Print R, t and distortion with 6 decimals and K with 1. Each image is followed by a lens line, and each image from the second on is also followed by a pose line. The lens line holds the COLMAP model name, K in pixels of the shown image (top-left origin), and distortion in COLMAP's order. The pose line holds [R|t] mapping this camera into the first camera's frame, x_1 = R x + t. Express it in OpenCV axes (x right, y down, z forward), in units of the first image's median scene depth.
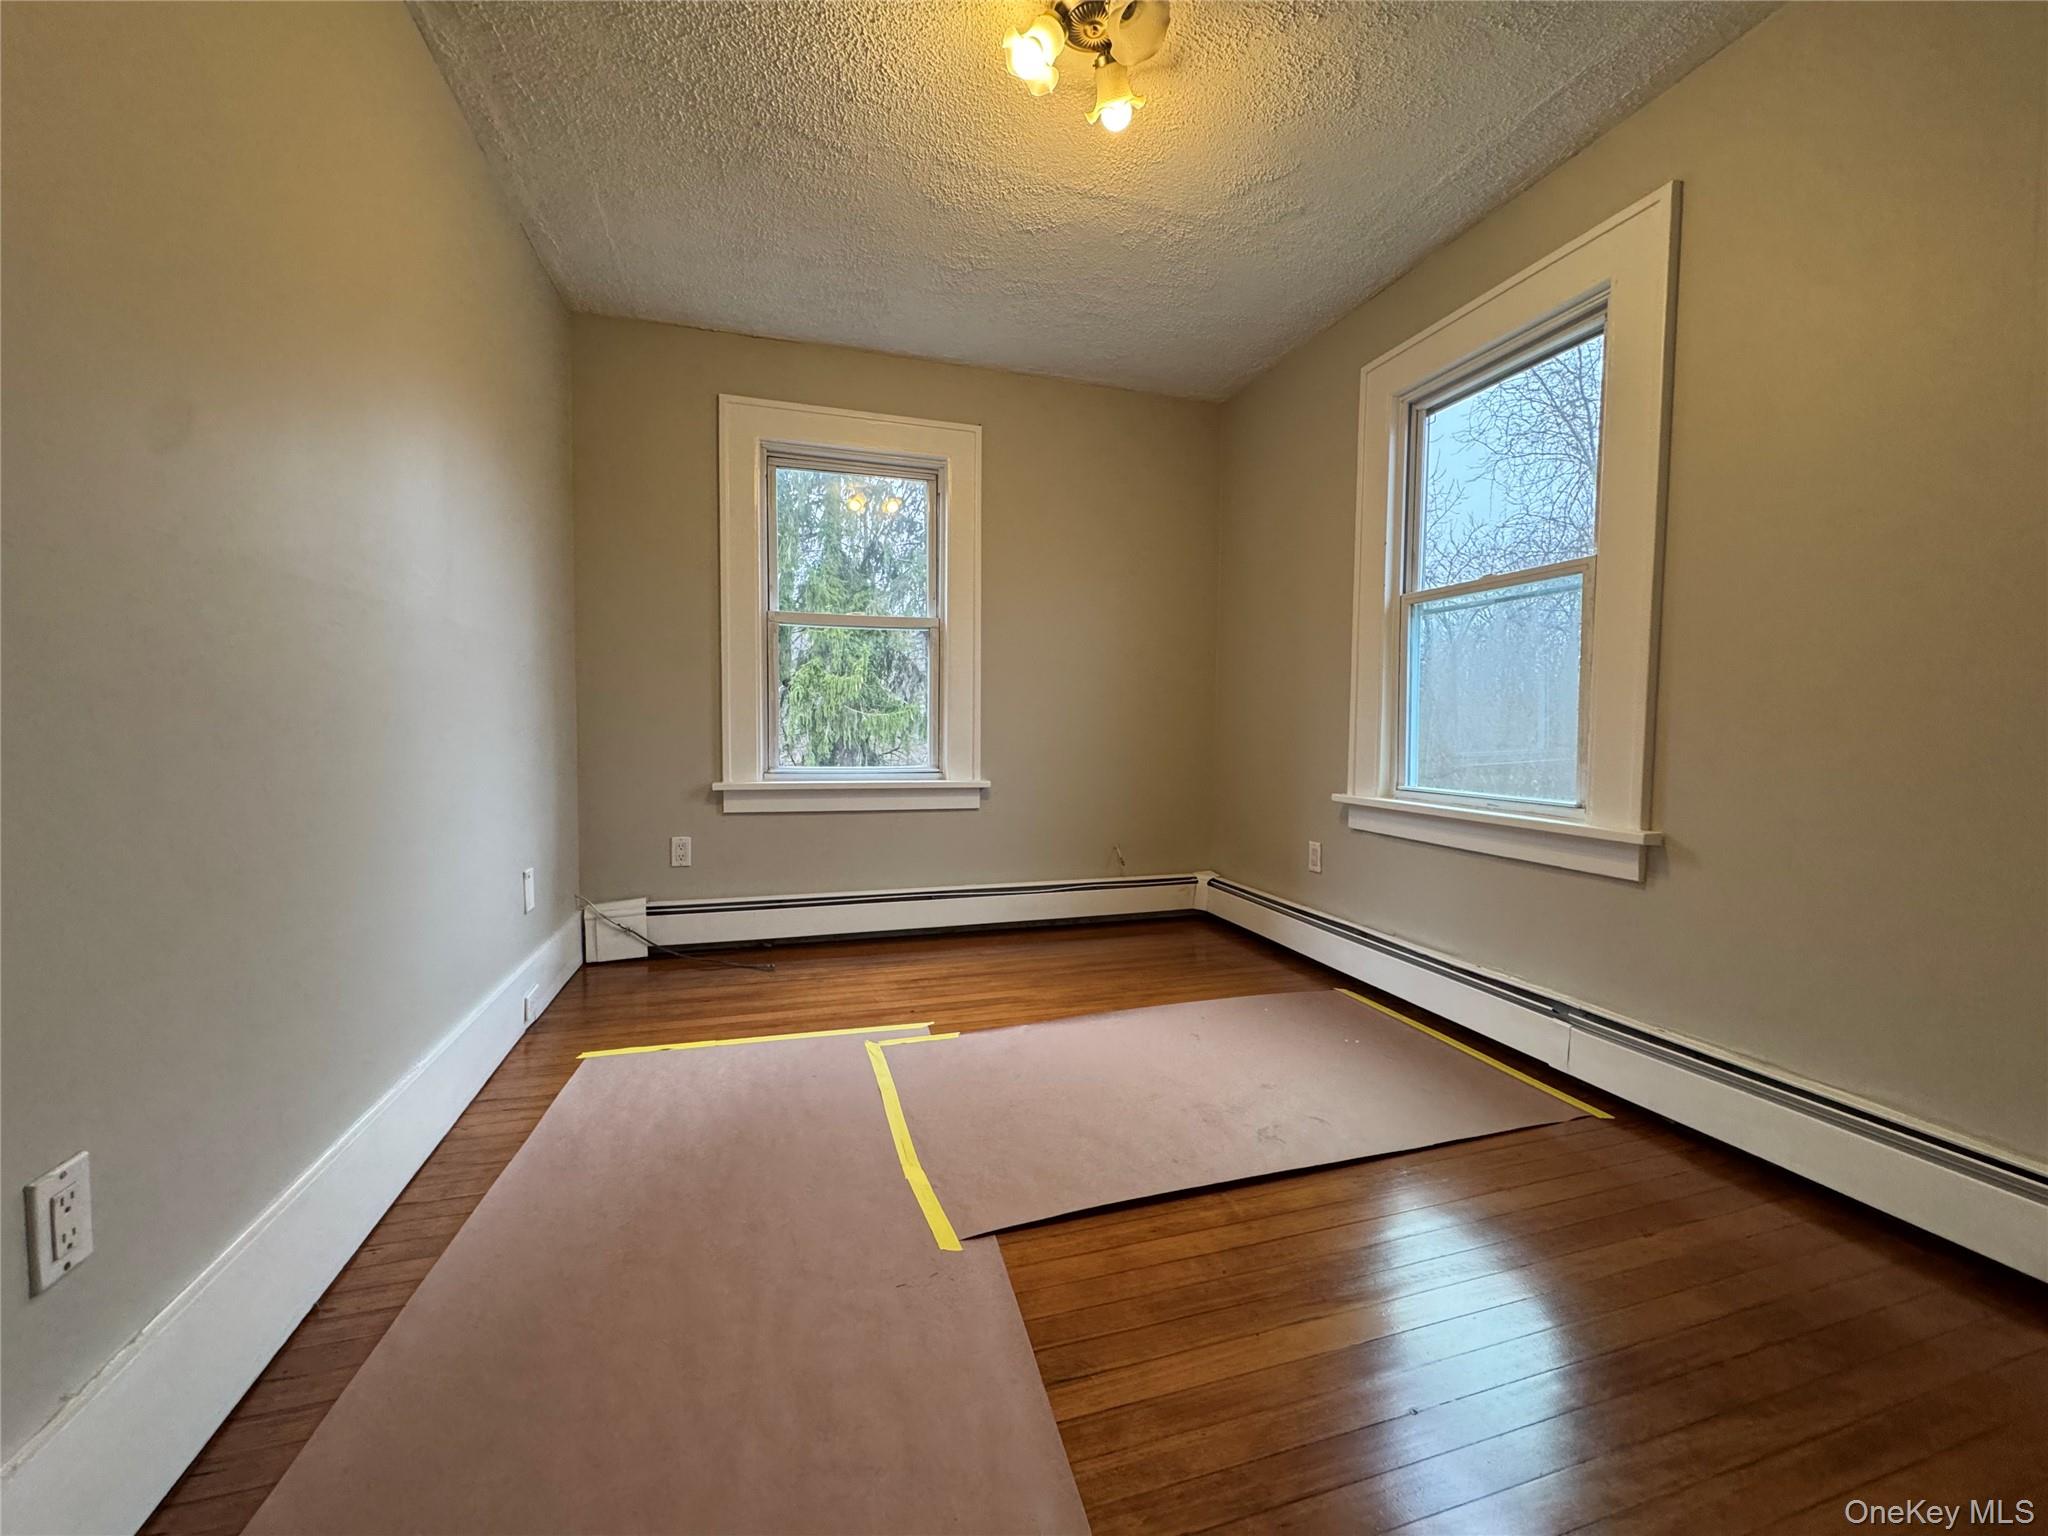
lens RADIAL K [[815.5, 0, 1020.9], [0, 815.5, 765.7], [0, 0, 1]] dist [-0.003230, 0.000644]
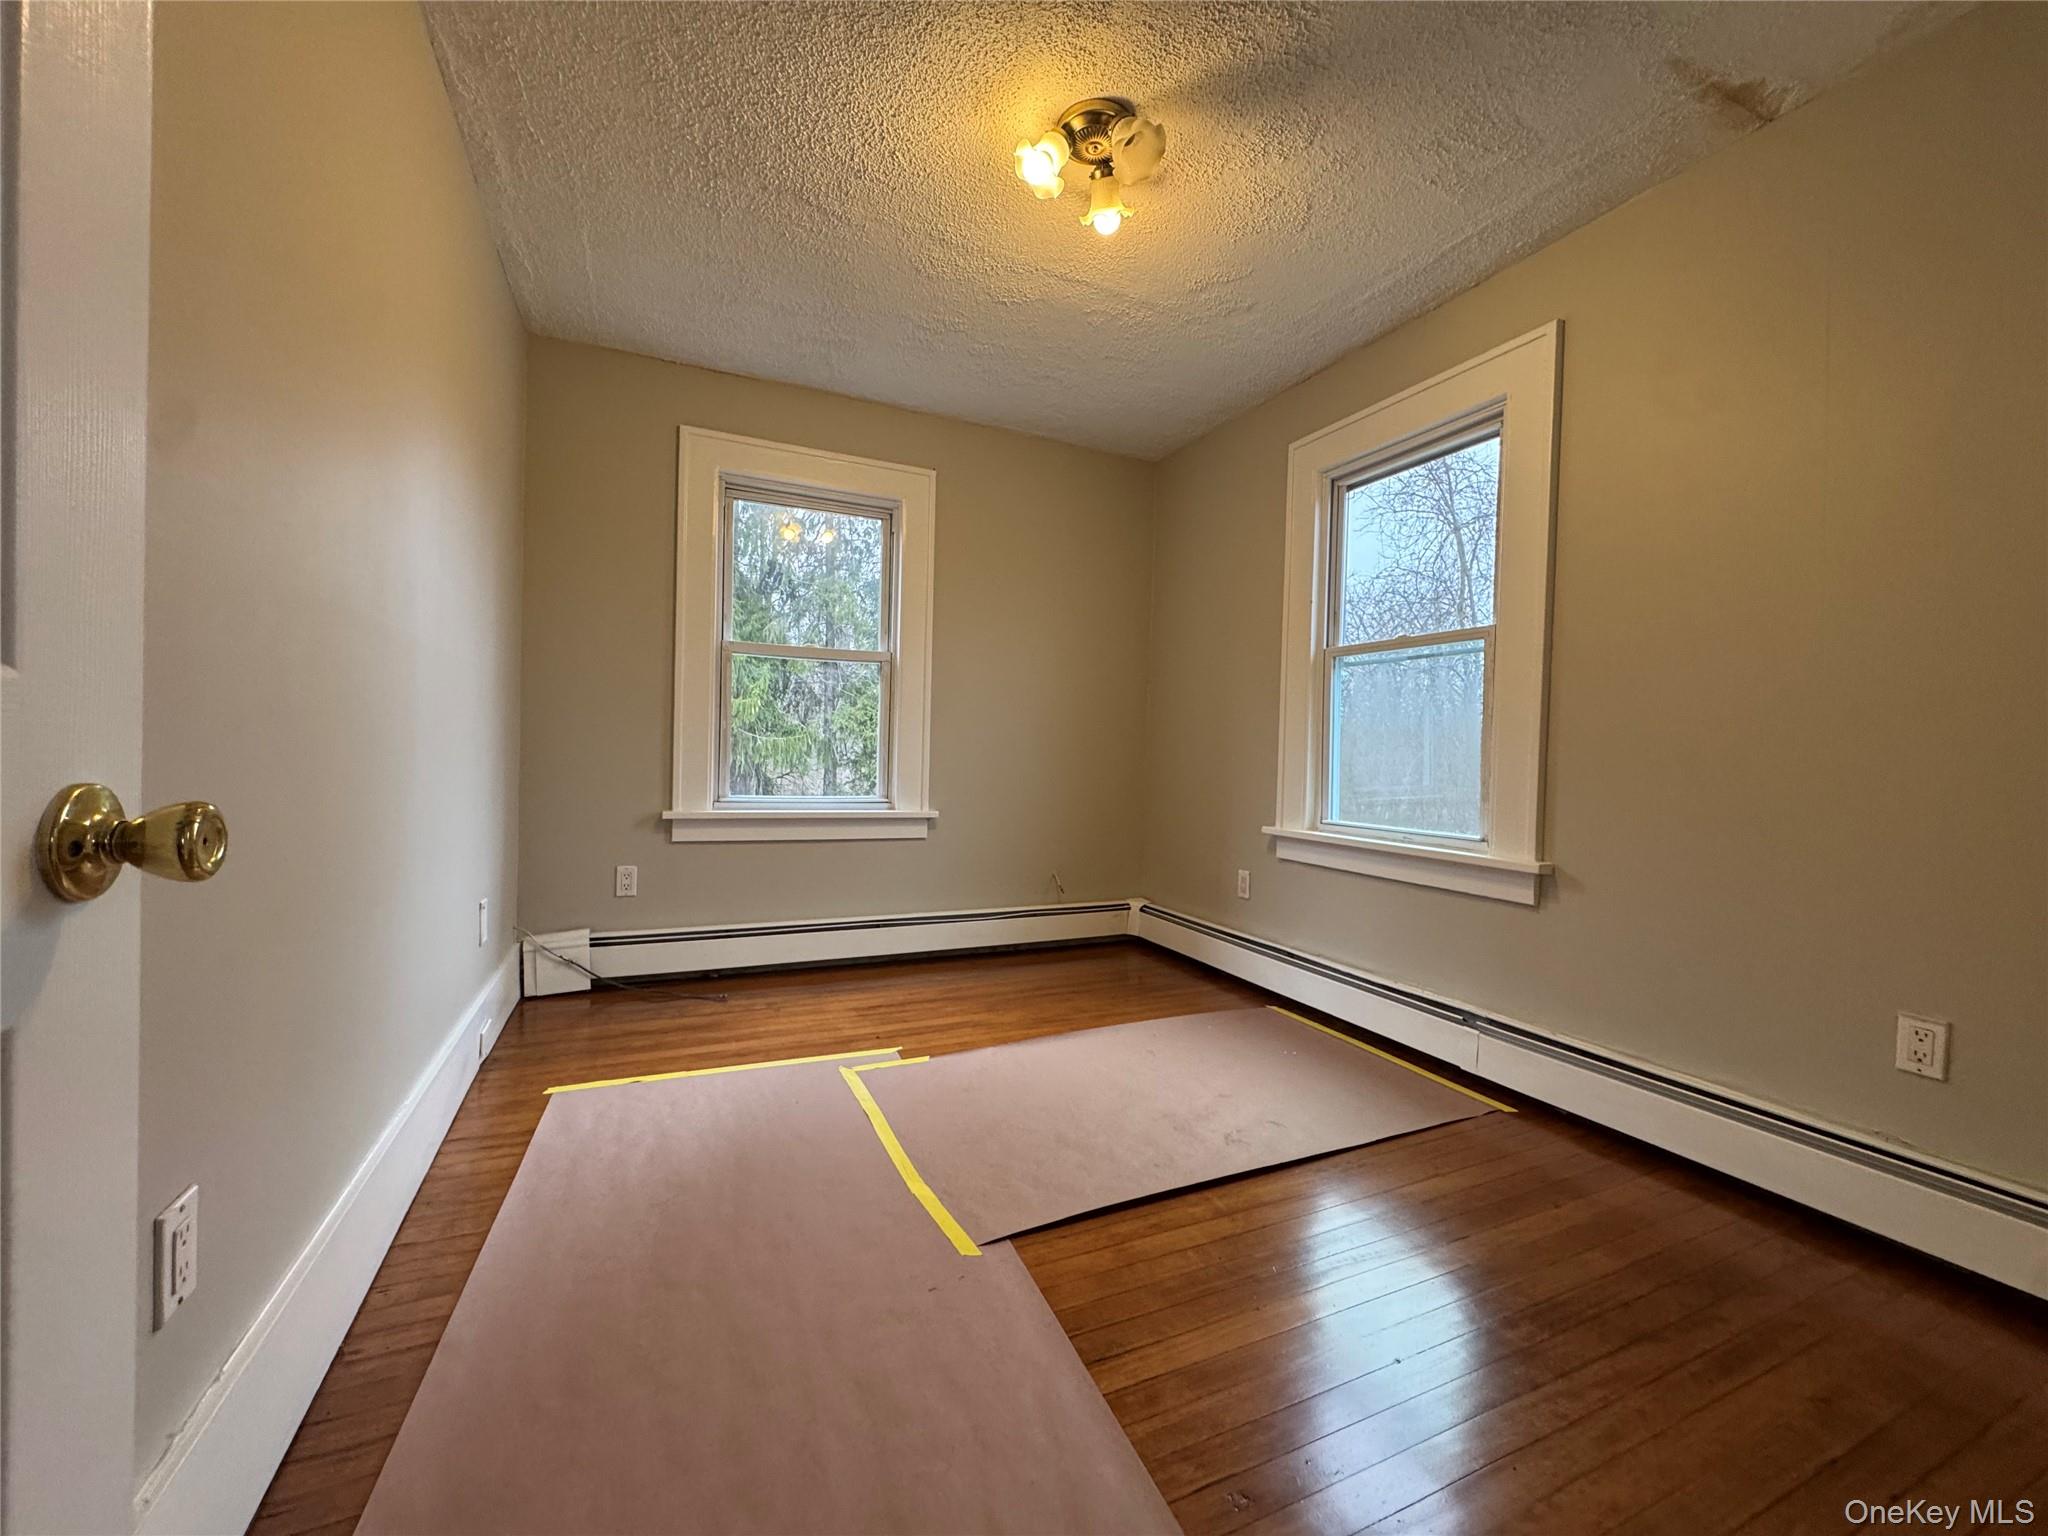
lens RADIAL K [[813.8, 0, 1024.3], [0, 813.8, 766.8], [0, 0, 1]] dist [-0.003731, 0.000514]
pose [[0.991411, 0.015467, 0.129868, -0.101362], [-0.011325, 0.999405, -0.032575, -0.008352], [-0.130295, 0.030825, 0.990996, -0.054315]]
